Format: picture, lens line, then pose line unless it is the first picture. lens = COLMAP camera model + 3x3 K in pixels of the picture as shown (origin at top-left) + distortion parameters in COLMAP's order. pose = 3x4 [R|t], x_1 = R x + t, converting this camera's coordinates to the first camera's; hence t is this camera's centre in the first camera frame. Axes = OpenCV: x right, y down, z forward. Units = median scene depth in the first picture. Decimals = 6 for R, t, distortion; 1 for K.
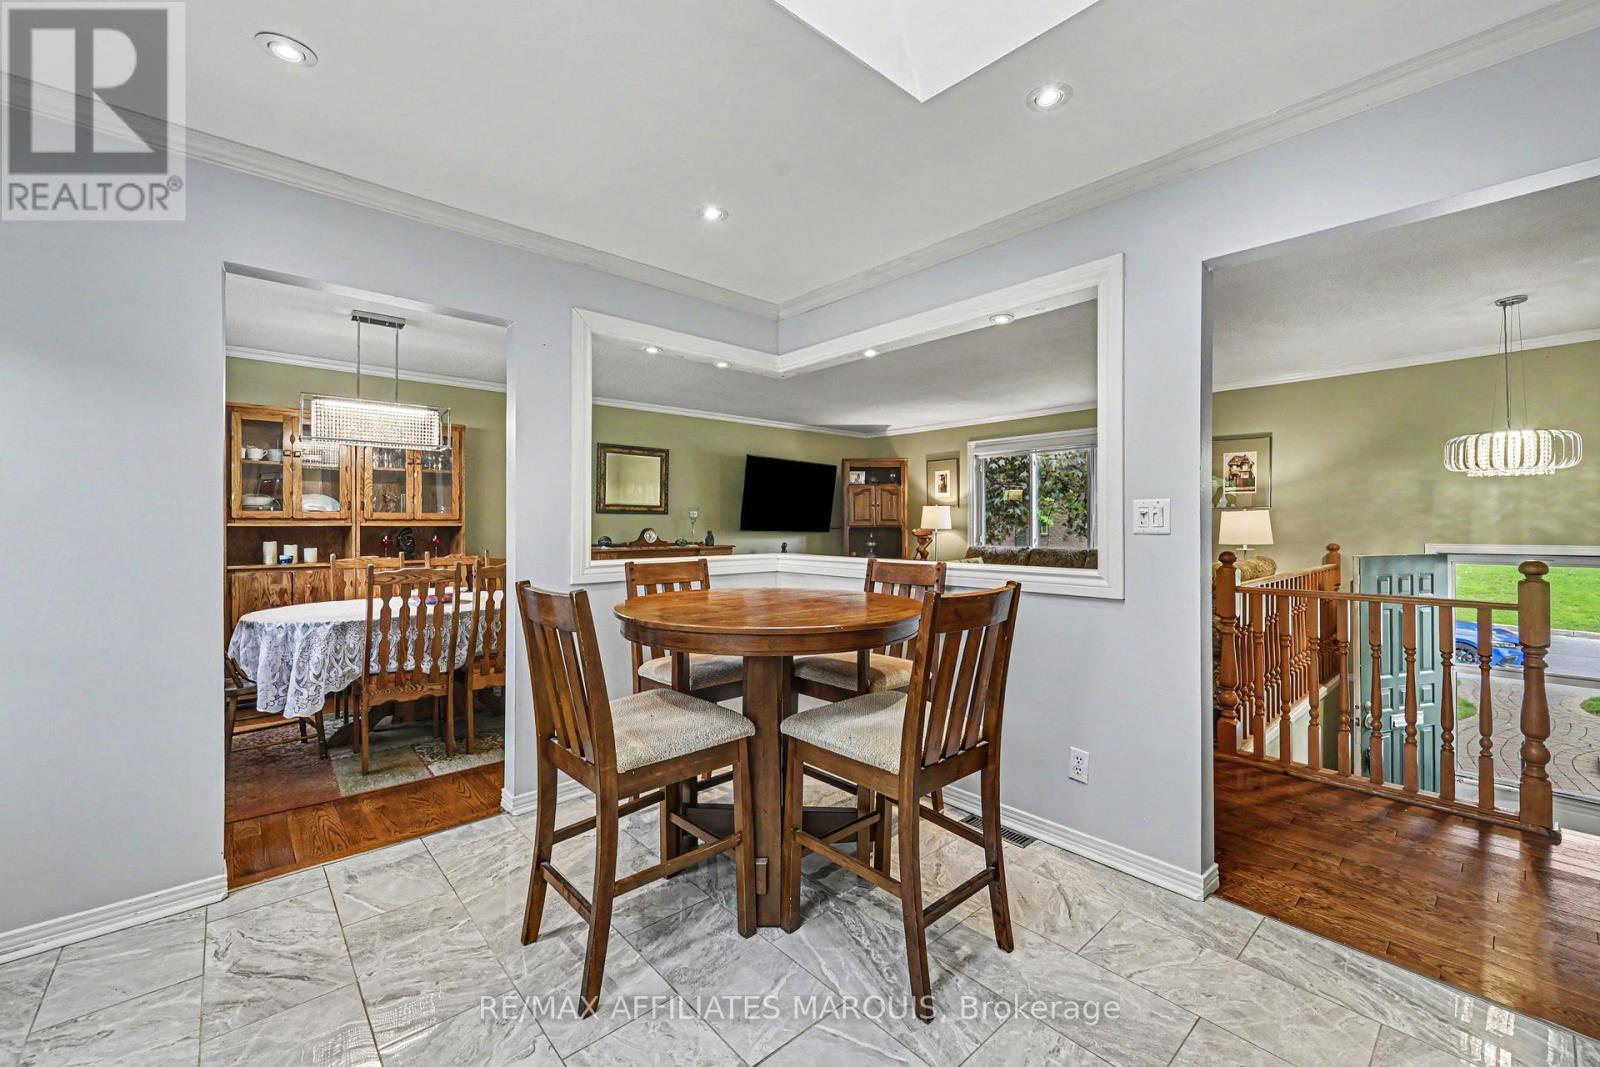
lens RADIAL K [[640.4, 0, 795.6], [0, 640.4, 526.2], [0, 0, 1]] dist [-0.001195, 0.000141]
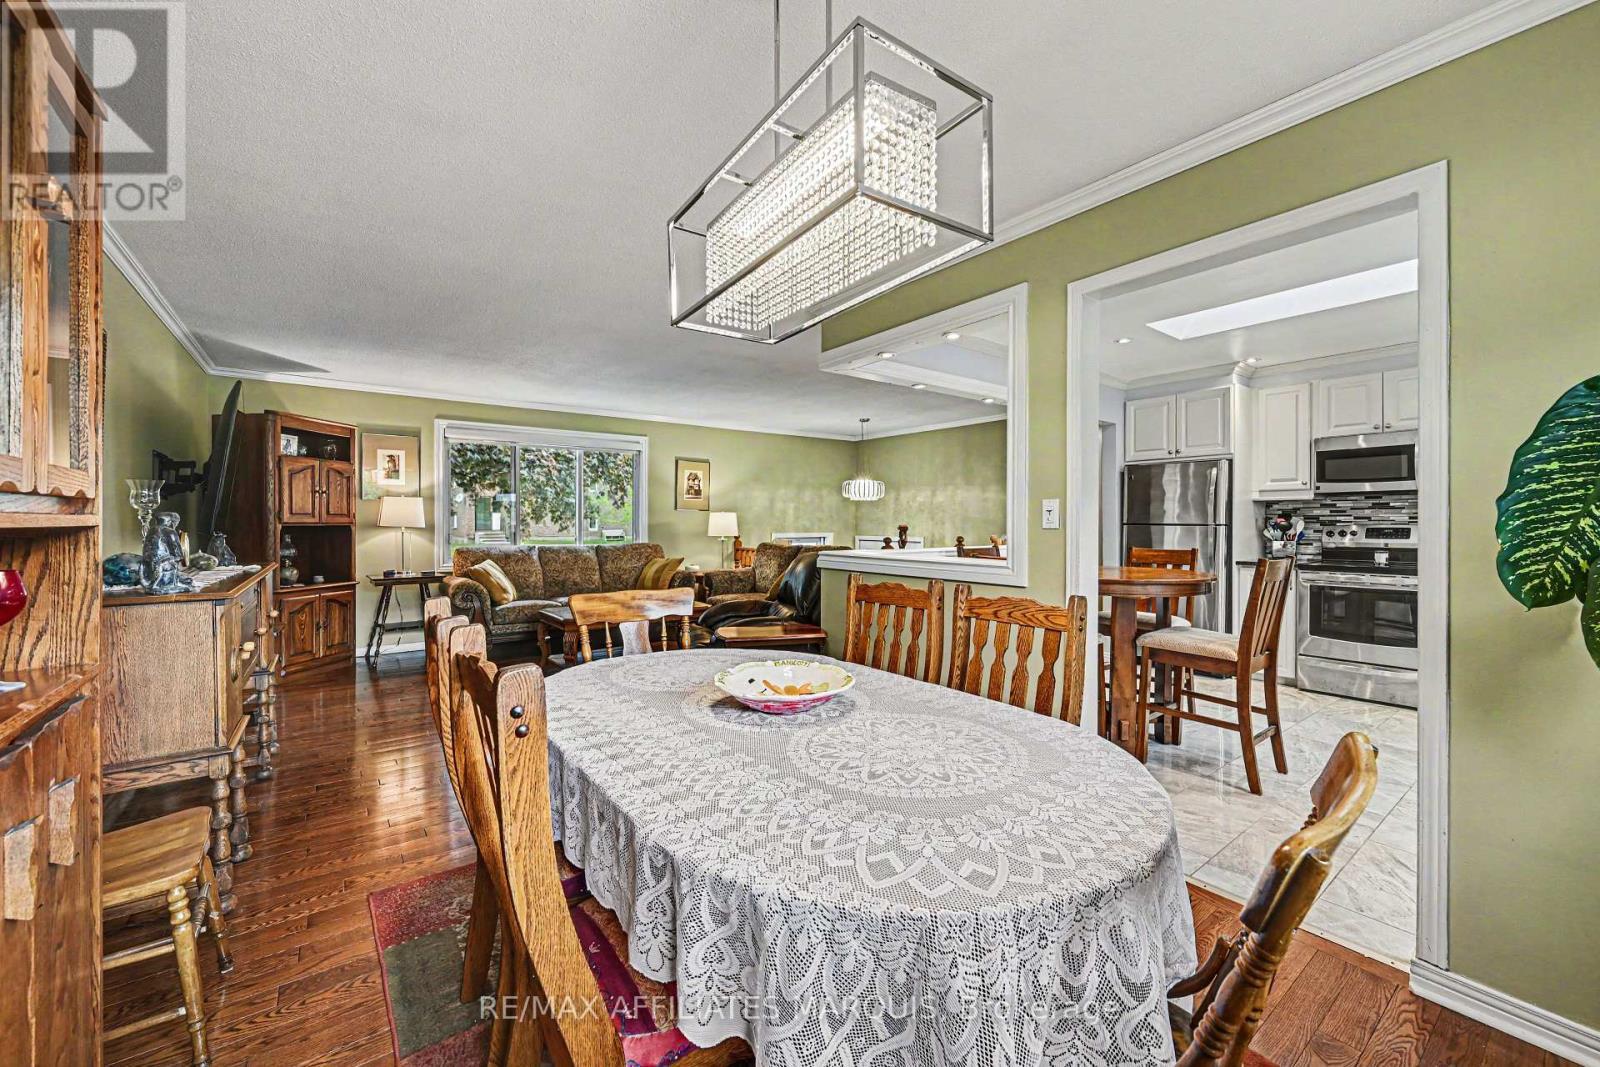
lens RADIAL K [[640.4, 0, 794.1], [0, 640.4, 527.3], [0, 0, 1]] dist [-0.001195, 0.000141]
pose [[0.088740, -0.006348, 0.996035, -0.678719], [0.000246, 0.999980, 0.006352, -0.000646], [-0.996055, -0.000319, 0.088740, 0.658911]]
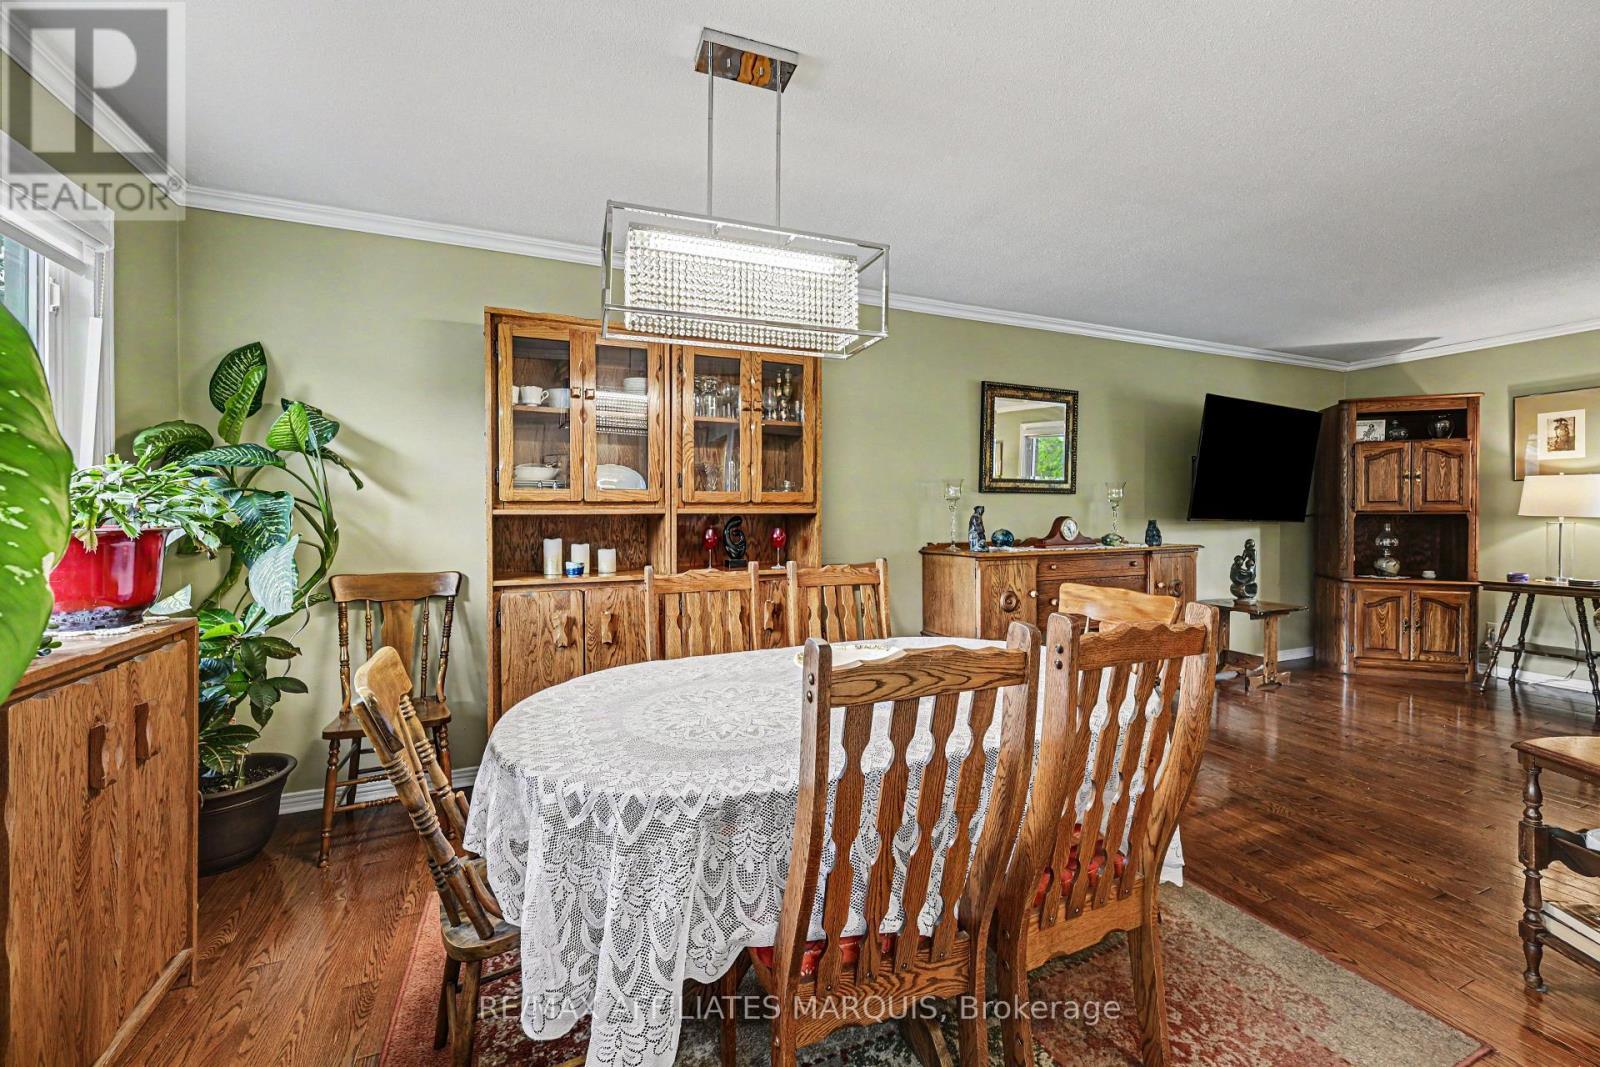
lens RADIAL K [[640.4, 0, 802.9], [0, 640.4, 514.7], [0, 0, 1]] dist [-0.001195, 0.000141]
pose [[0.949859, -0.001319, -0.312675, -0.313543], [0.002234, 0.999994, 0.002569, -0.000682], [0.312670, -0.003138, 0.949857, 0.384351]]
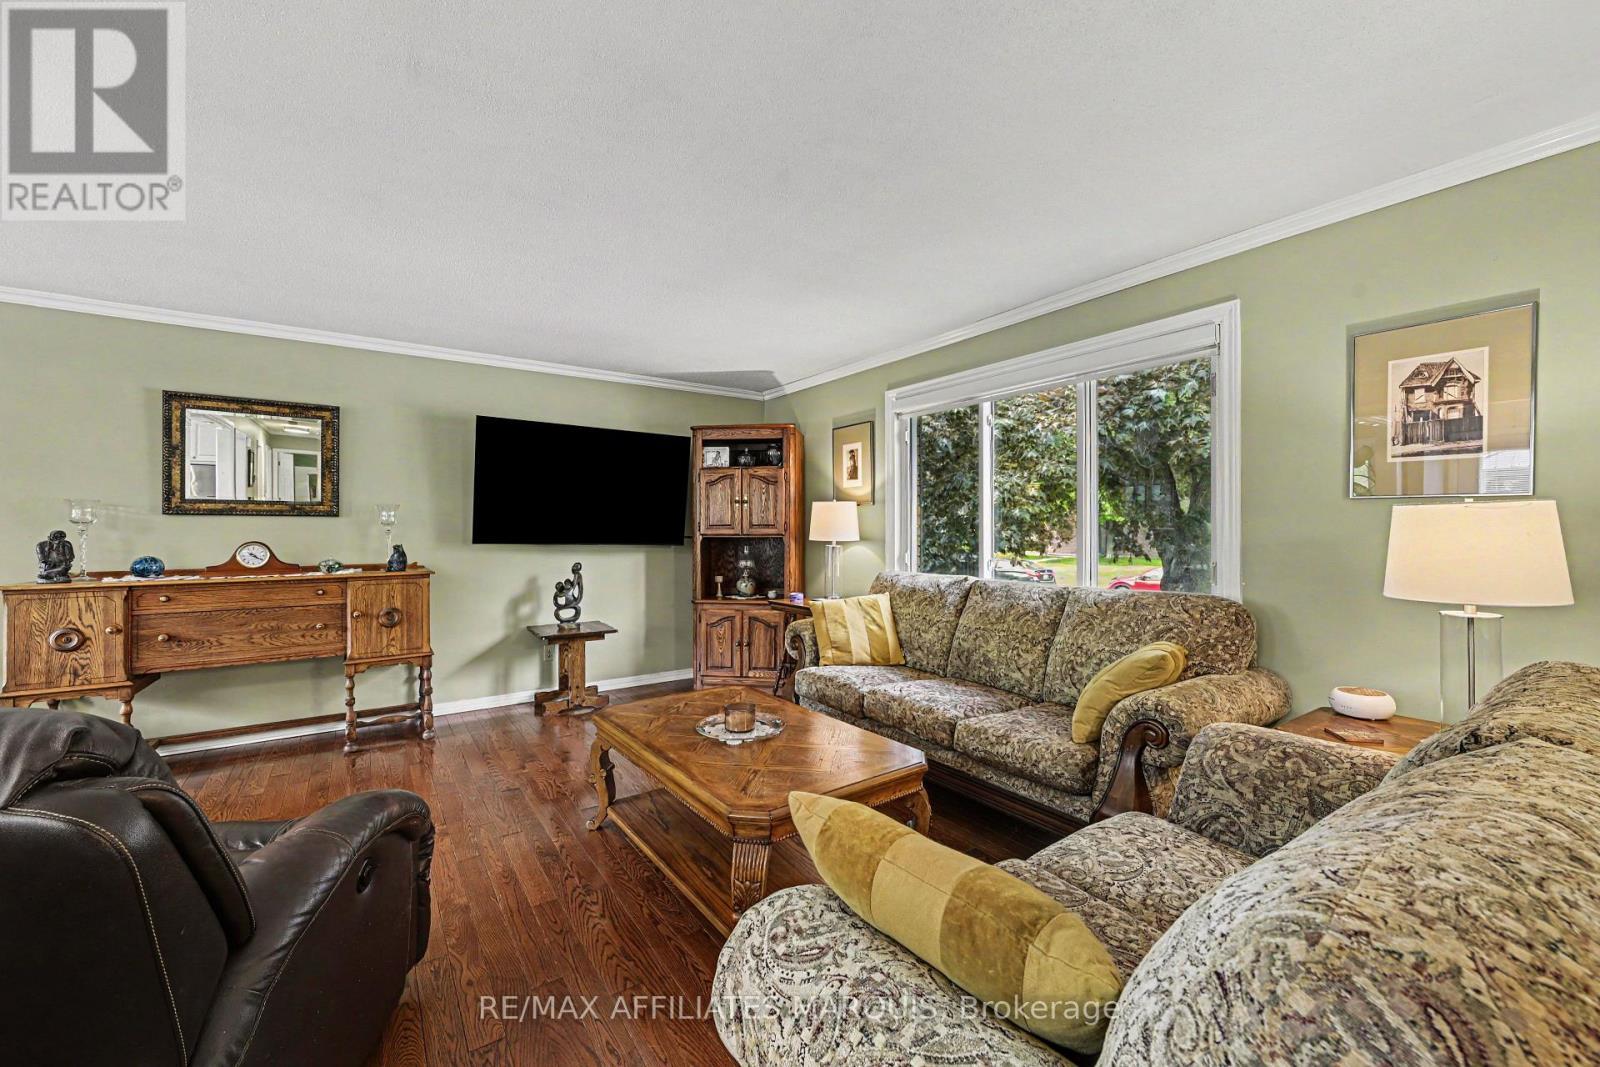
lens RADIAL K [[640.4, 0, 792.4], [0, 640.4, 528.8], [0, 0, 1]] dist [-0.001195, 0.000141]
pose [[0.993072, -0.000520, -0.117509, 0.347566], [0.000303, 0.999998, -0.001870, -0.007542], [0.117509, 0.001821, 0.993070, 0.563654]]
